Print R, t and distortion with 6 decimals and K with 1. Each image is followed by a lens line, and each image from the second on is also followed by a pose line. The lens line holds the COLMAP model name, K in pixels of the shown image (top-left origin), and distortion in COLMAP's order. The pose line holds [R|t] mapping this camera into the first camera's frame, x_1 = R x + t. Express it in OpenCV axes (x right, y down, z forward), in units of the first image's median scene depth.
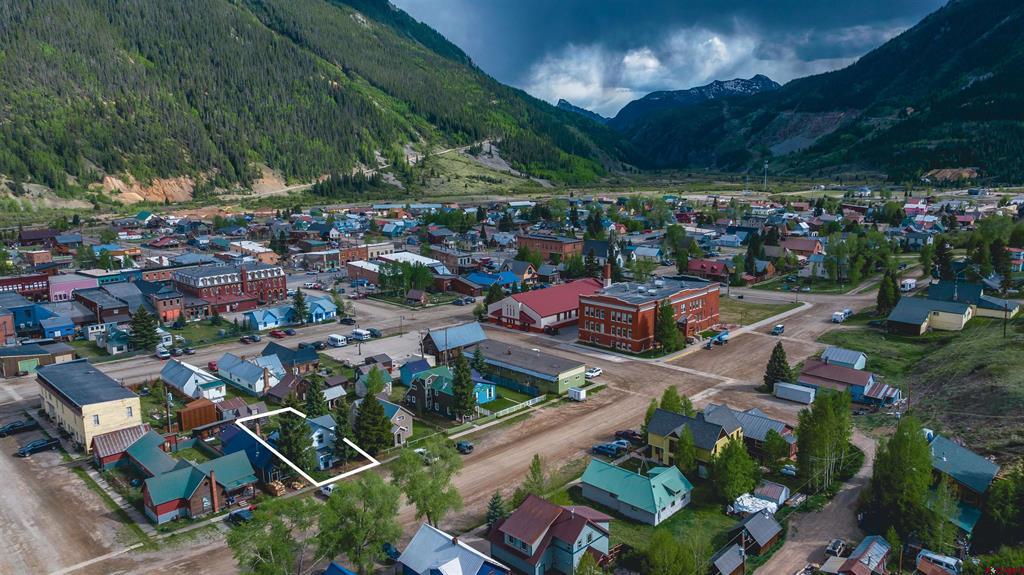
lens RADIAL K [[710.8, 0, 512.0], [0, 710.8, 287.5], [0, 0, 1]] dist [-0.039452, 0.040083]
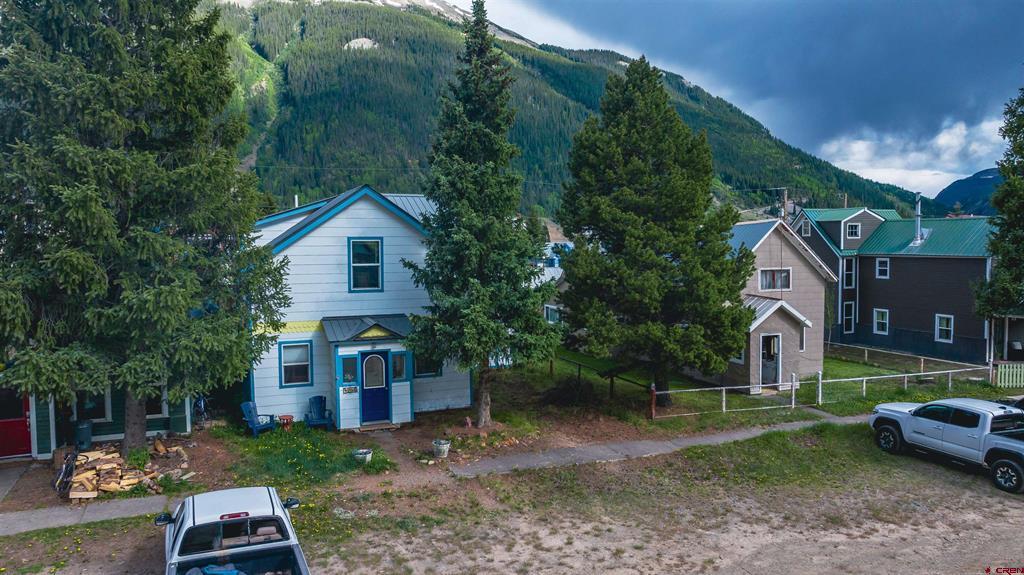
lens RADIAL K [[710.8, 0, 512.0], [0, 710.8, 287.5], [0, 0, 1]] dist [-0.039452, 0.040083]
pose [[0.922631, 0.027738, -0.384686, -0.018228], [-0.073591, 0.991746, -0.104992, 0.026594], [0.378598, 0.125179, 0.917057, 0.094805]]
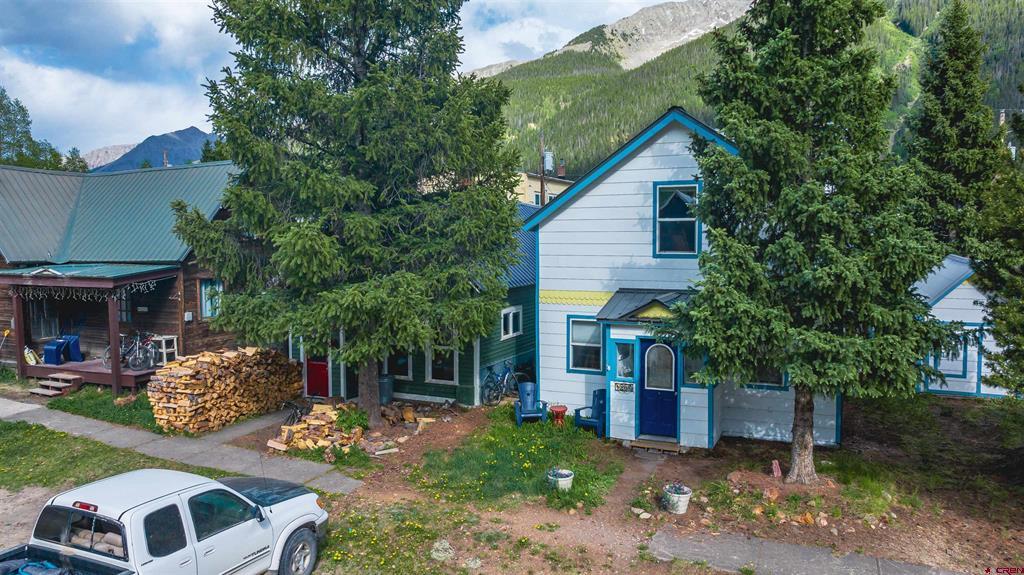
lens RADIAL K [[710.8, 0, 512.0], [0, 710.8, 287.5], [0, 0, 1]] dist [-0.039452, 0.040083]
pose [[0.333328, 0.071416, -0.940102, -0.017148], [-0.169007, 0.985502, 0.014941, 0.025838], [0.927539, 0.153903, 0.340565, 0.104191]]
